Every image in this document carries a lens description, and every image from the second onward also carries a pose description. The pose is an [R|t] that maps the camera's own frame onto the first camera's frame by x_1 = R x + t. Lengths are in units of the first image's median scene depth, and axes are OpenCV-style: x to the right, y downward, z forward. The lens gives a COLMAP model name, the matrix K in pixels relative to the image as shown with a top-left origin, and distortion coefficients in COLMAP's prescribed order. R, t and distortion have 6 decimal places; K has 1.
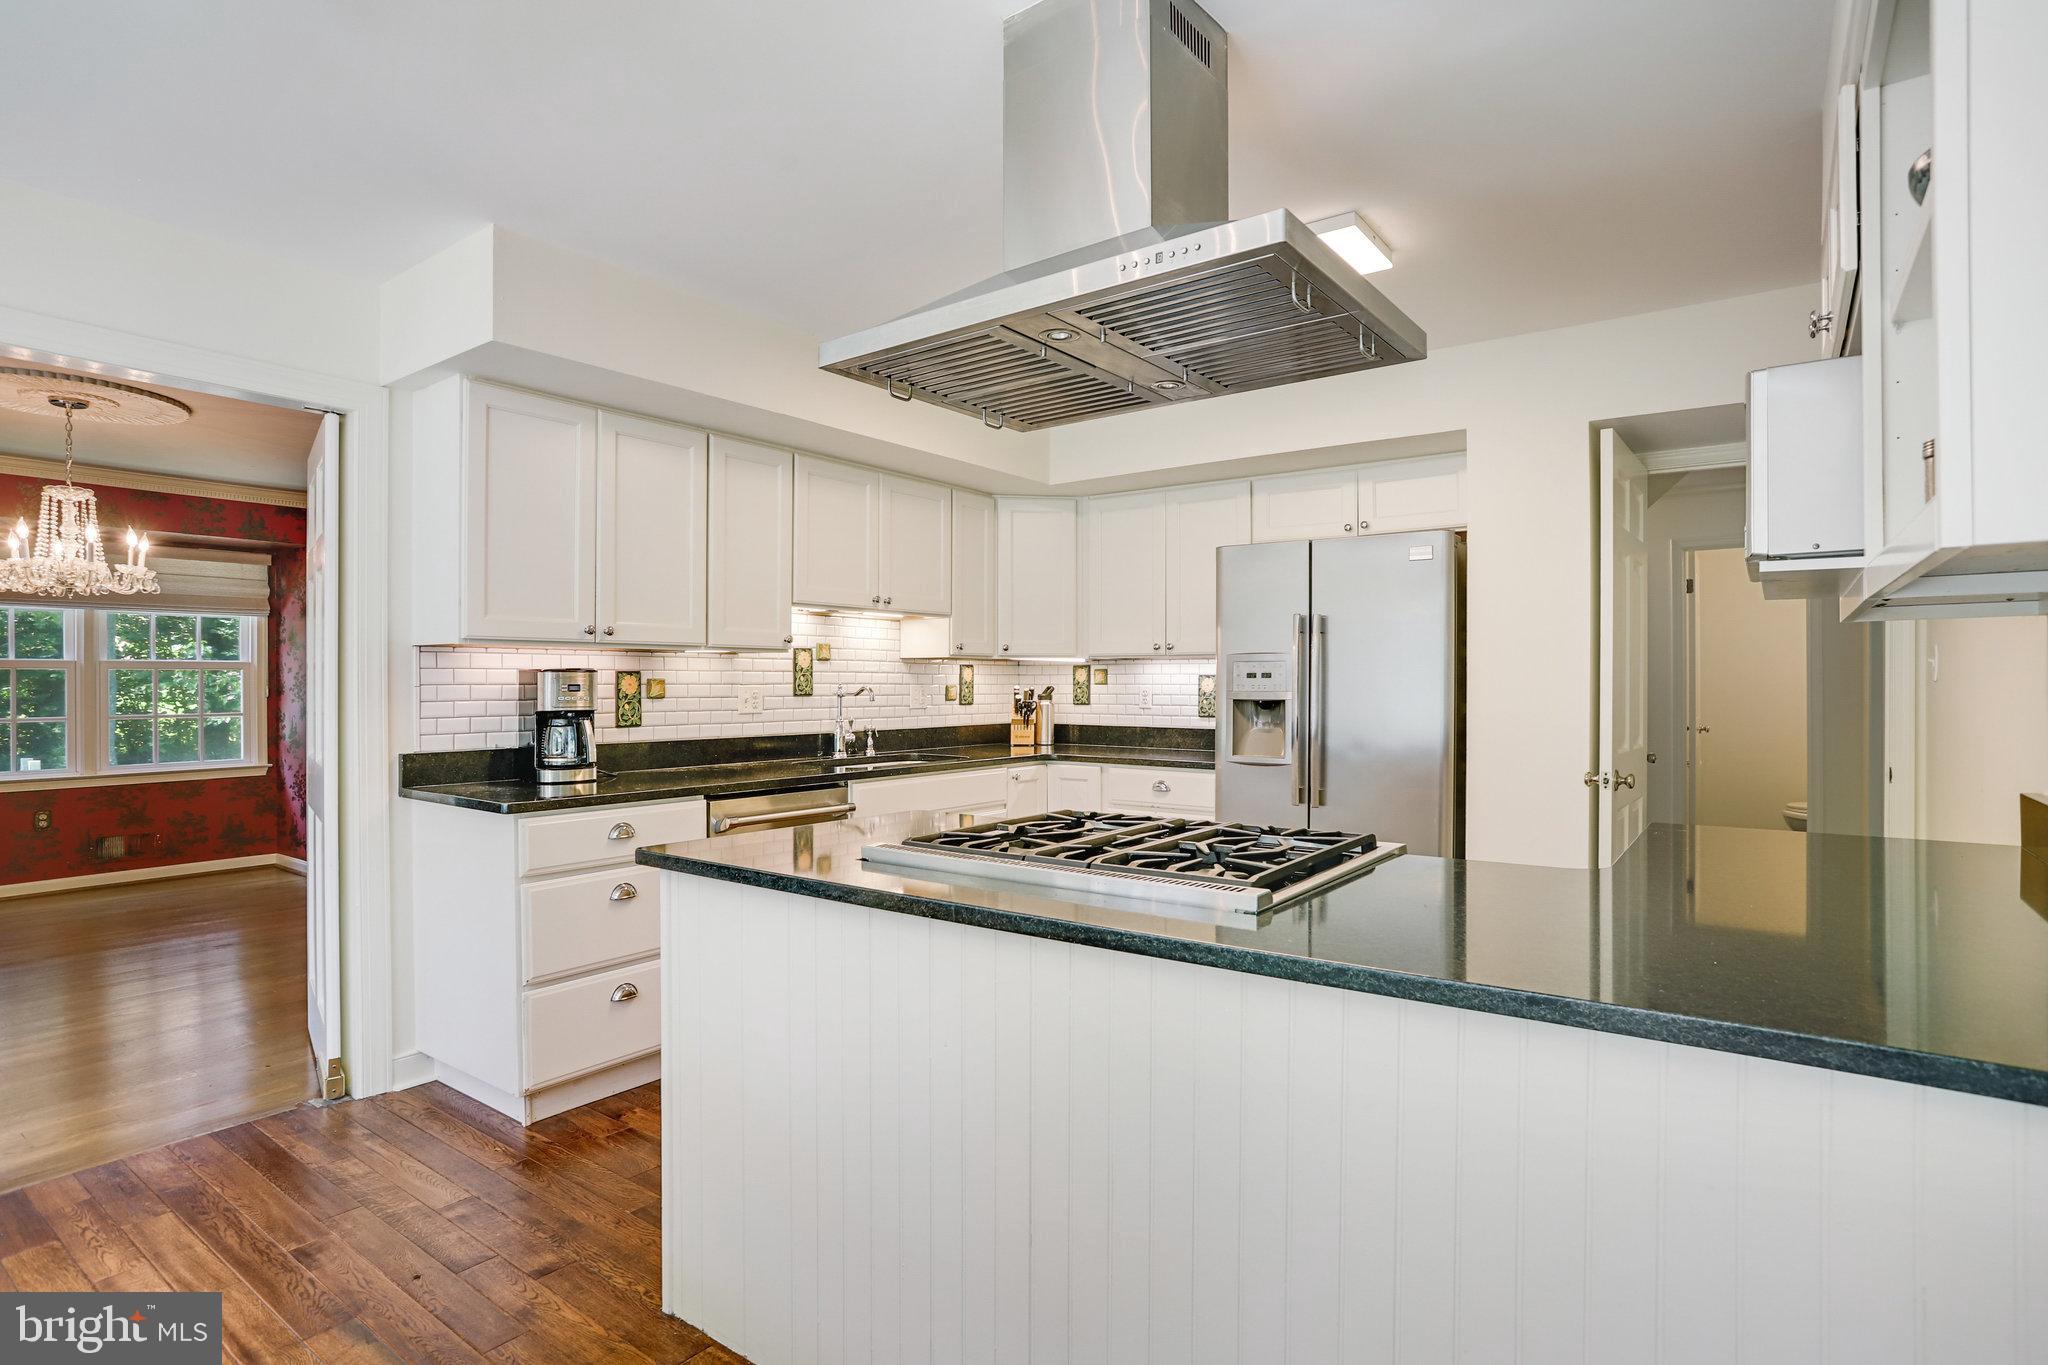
lens RADIAL K [[1046.6, 0, 1010.5], [0, 1046.6, 682.7], [0, 0, 1]] dist [-0.001887, 0.000549]
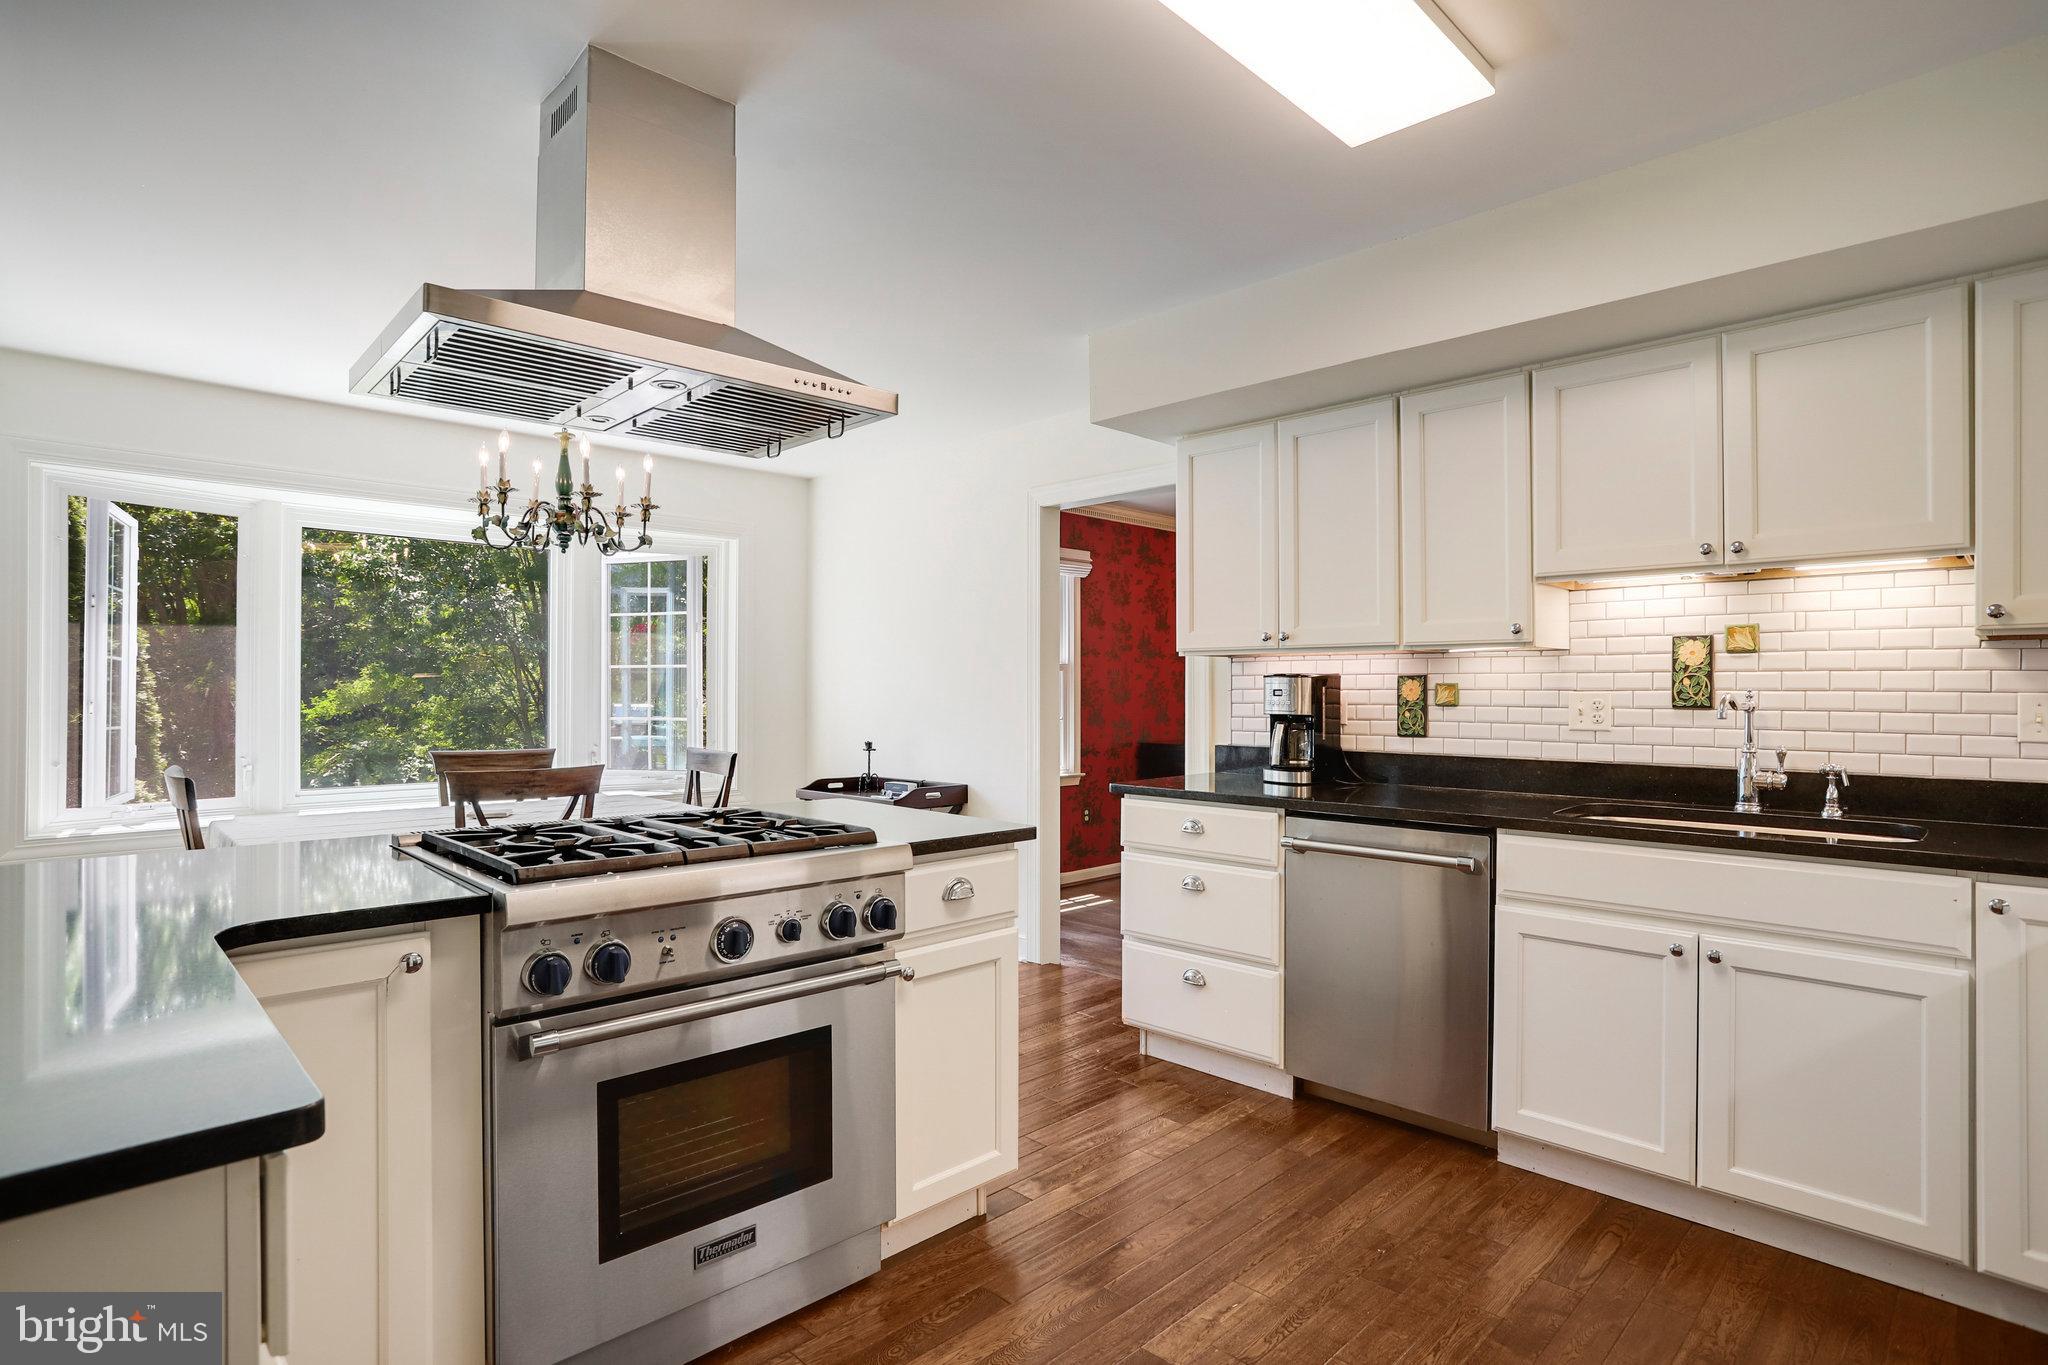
lens RADIAL K [[1046.6, 0, 1045.2], [0, 1046.6, 683.2], [0, 0, 1]] dist [-0.001887, 0.000549]
pose [[-0.110977, -0.007083, -0.993798, 0.517230], [-0.004067, 0.999969, -0.006673, 0.002984], [0.993815, 0.003301, -0.111002, 0.704584]]
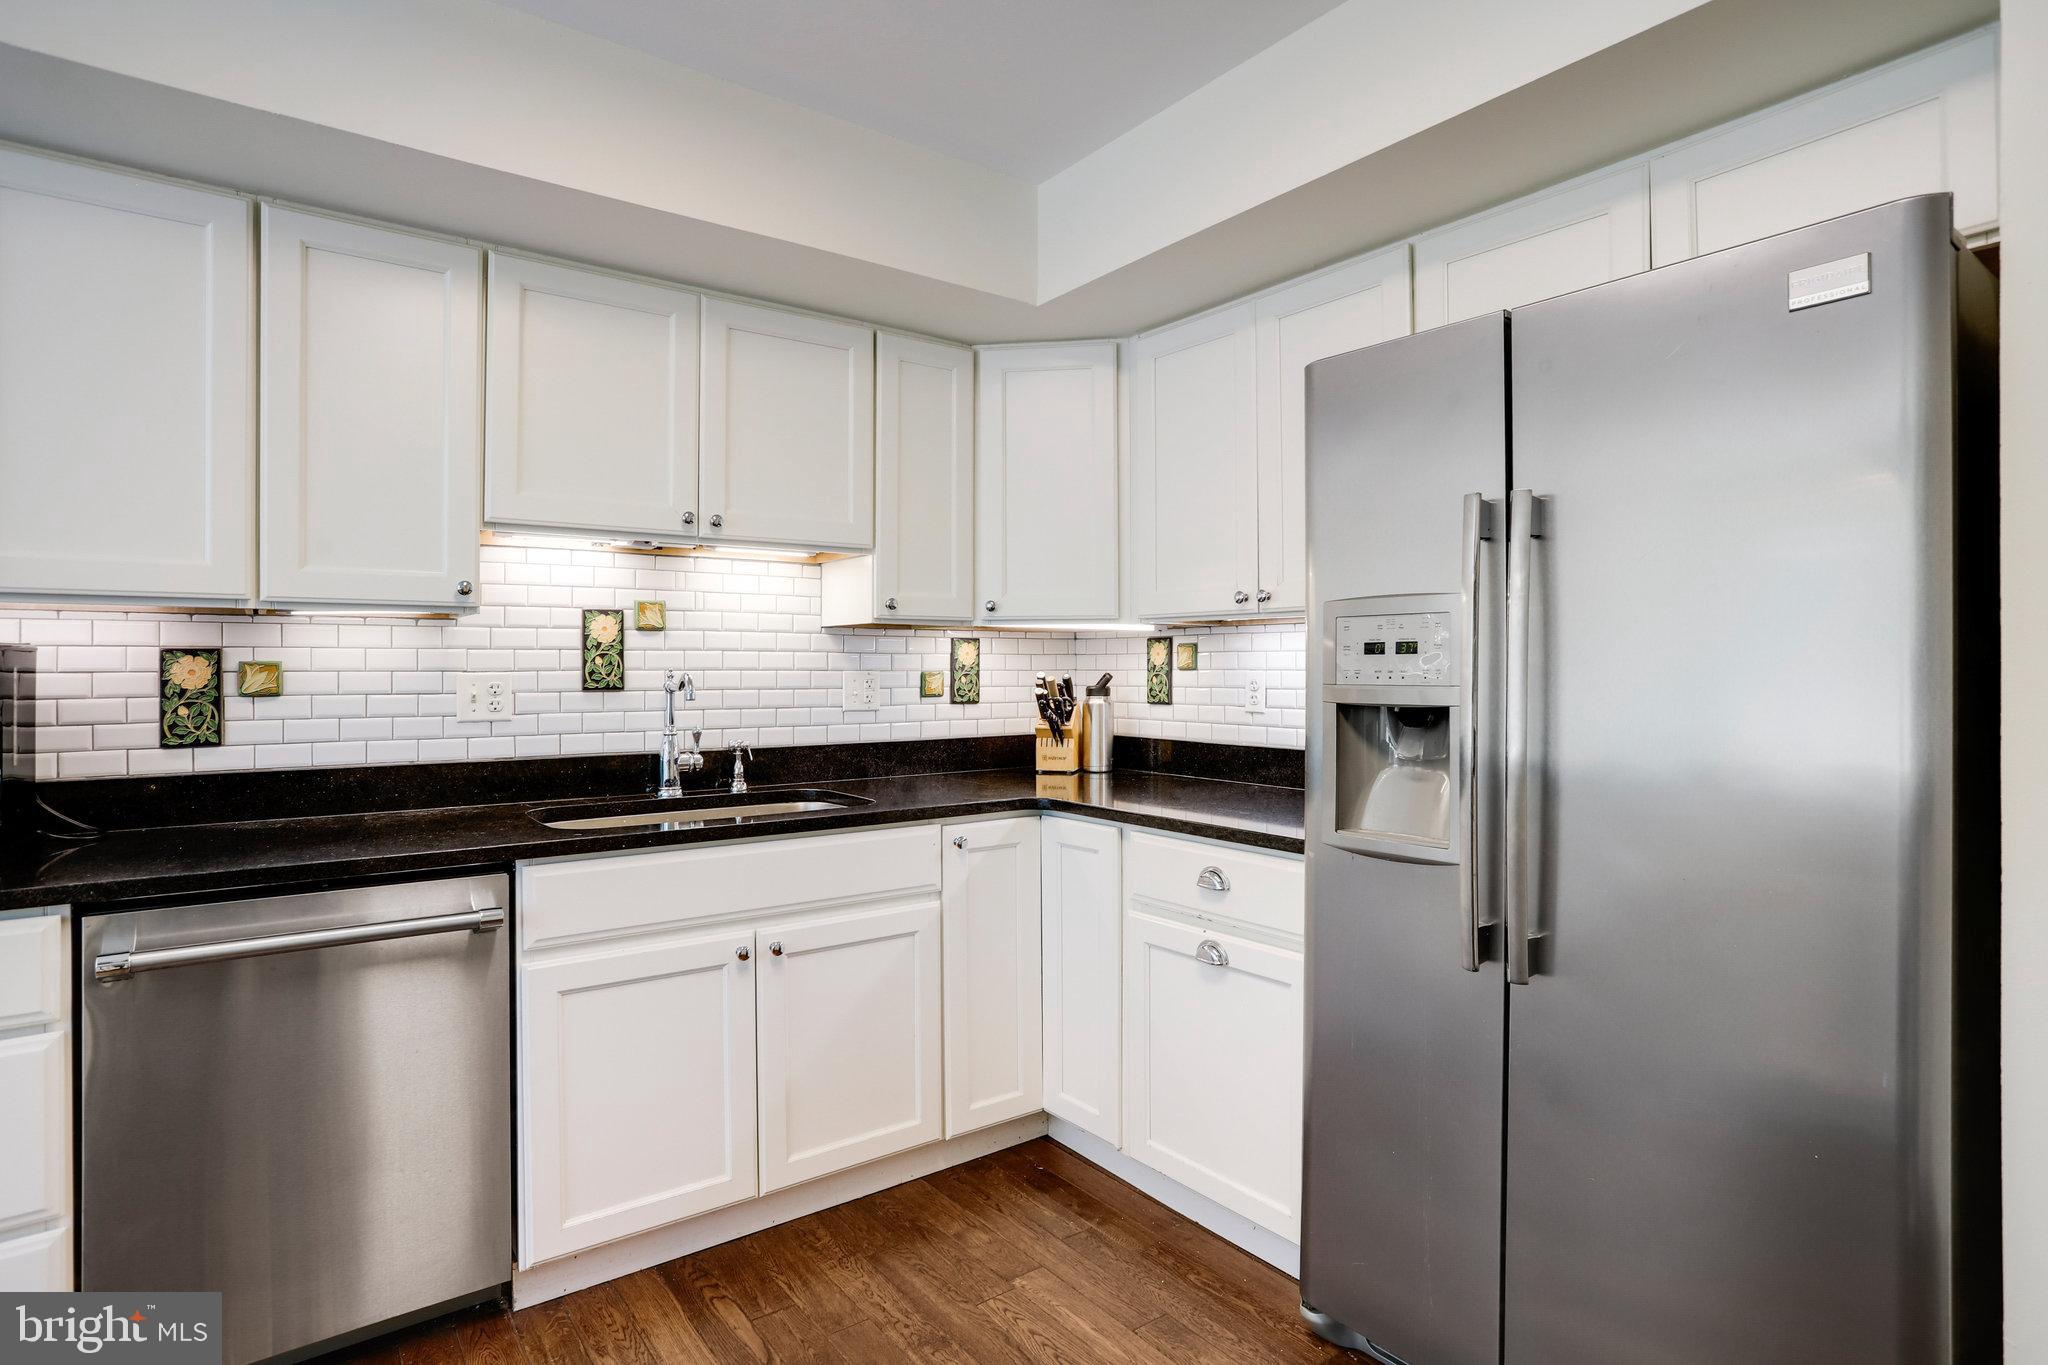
lens RADIAL K [[1063.2, 0, 1029.6], [0, 1063.2, 663.7], [0, 0, 1]] dist [-0.014713, 0.002048]
pose [[0.961648, -0.003754, -0.274260, 0.204890], [0.002513, 0.999985, -0.004879, 0.001099], [0.274274, 0.004002, 0.961643, 0.516922]]
